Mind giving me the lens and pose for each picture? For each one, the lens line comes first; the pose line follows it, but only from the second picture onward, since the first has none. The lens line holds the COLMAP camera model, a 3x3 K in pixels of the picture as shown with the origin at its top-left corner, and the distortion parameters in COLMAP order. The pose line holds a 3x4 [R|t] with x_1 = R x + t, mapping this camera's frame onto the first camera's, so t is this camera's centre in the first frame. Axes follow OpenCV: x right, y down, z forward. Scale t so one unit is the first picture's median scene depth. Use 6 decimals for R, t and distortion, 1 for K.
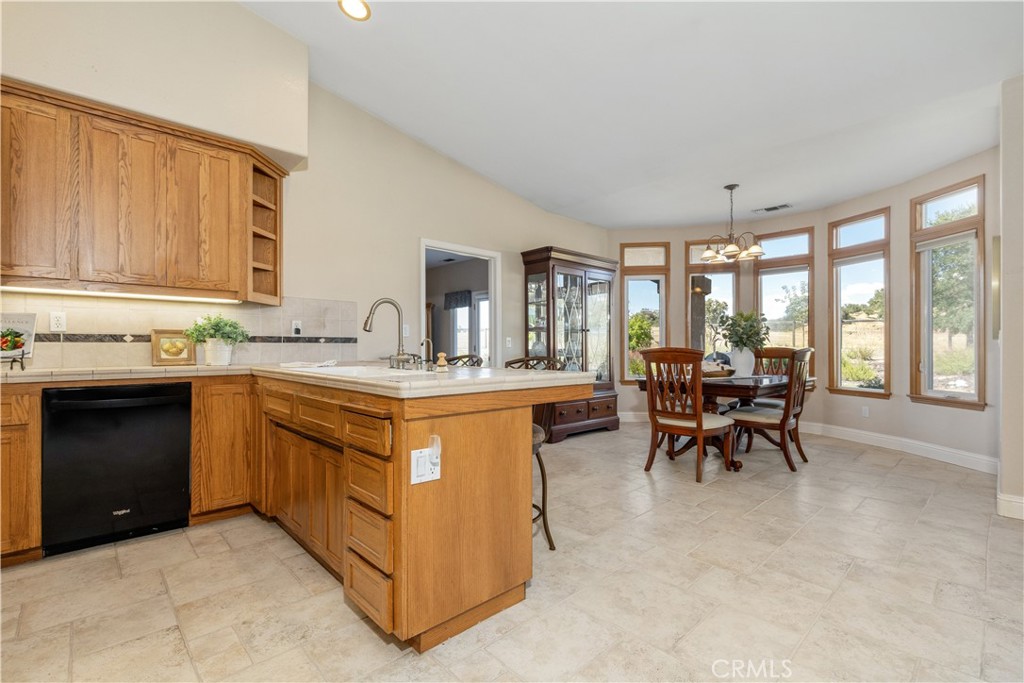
lens RADIAL K [[460.1, 0, 504.5], [0, 460.1, 344.9], [0, 0, 1]] dist [-0.004805, -0.000525]
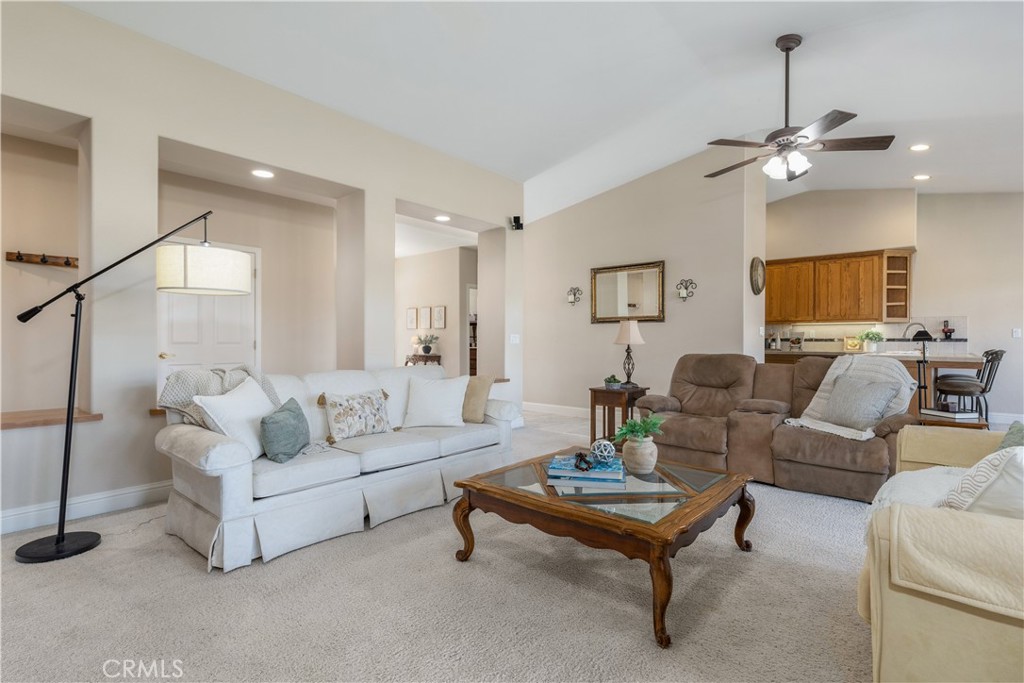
lens RADIAL K [[460.1, 0, 517.5], [0, 460.1, 341.4], [0, 0, 1]] dist [-0.004805, -0.000525]
pose [[0.108733, -0.003059, -0.994066, 1.472862], [-0.000459, 0.999995, -0.003127, 0.001808], [0.994071, 0.000796, 0.108731, -0.994612]]
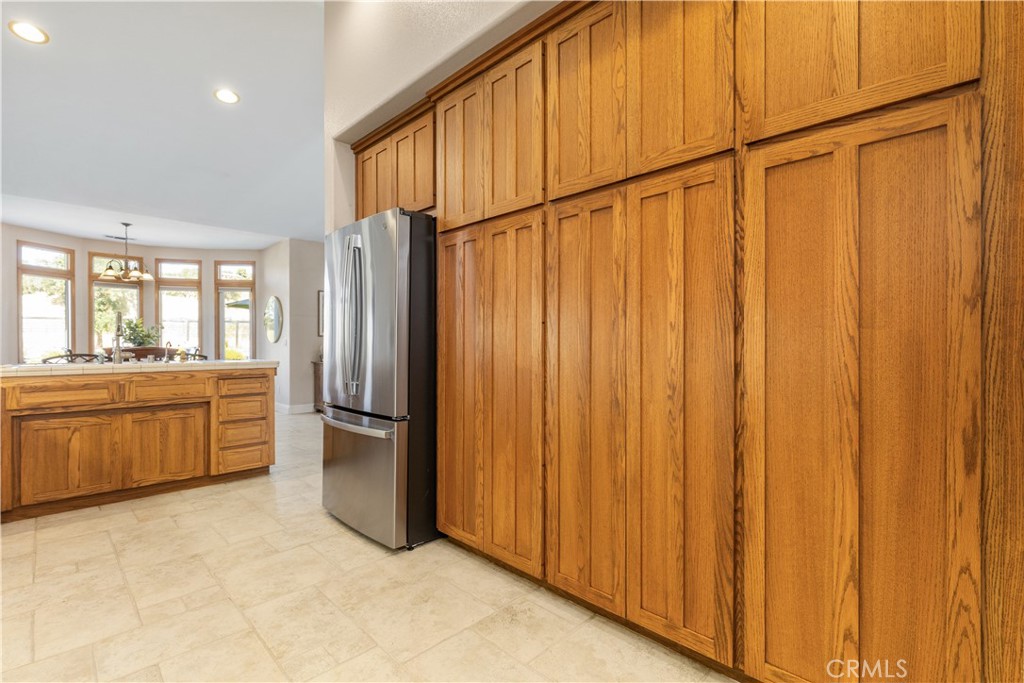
lens RADIAL K [[460.1, 0, 515.0], [0, 460.1, 341.6], [0, 0, 1]] dist [-0.004805, -0.000525]
pose [[-0.037299, 0.006230, 0.999285, -1.423846], [-0.001797, 0.999979, -0.006302, -0.005706], [-0.999303, -0.002031, -0.037287, -0.106072]]
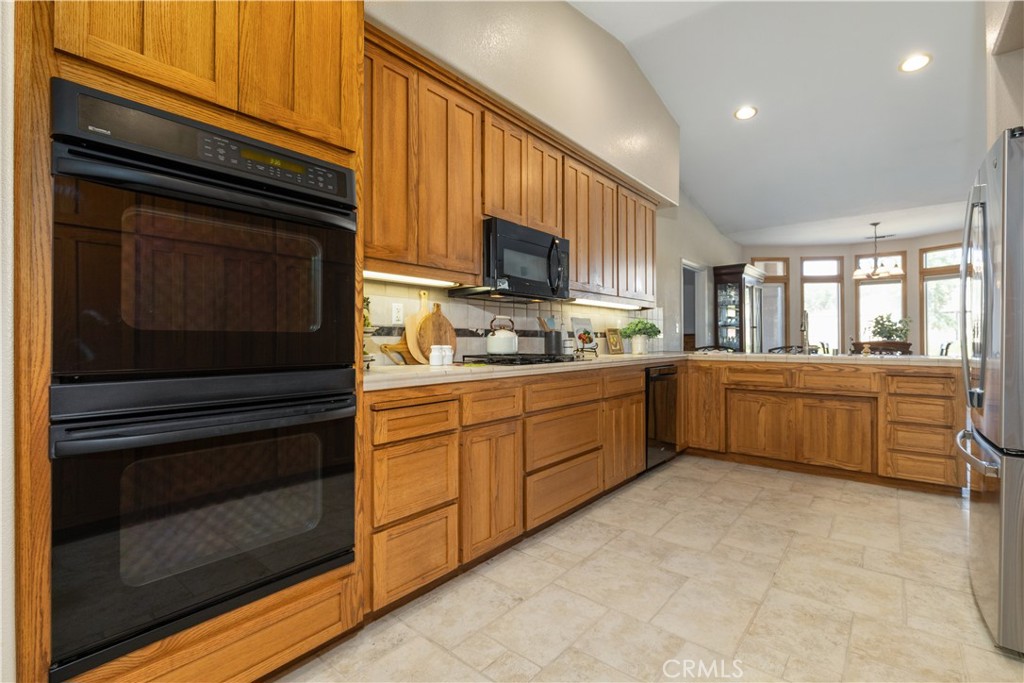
lens RADIAL K [[460.1, 0, 519.7], [0, 460.1, 341.5], [0, 0, 1]] dist [-0.004805, -0.000525]
pose [[0.991538, -0.001733, 0.129805, -1.231494], [0.000904, 0.999979, 0.006442, -0.003621], [-0.129814, -0.006270, 0.991519, -0.371219]]
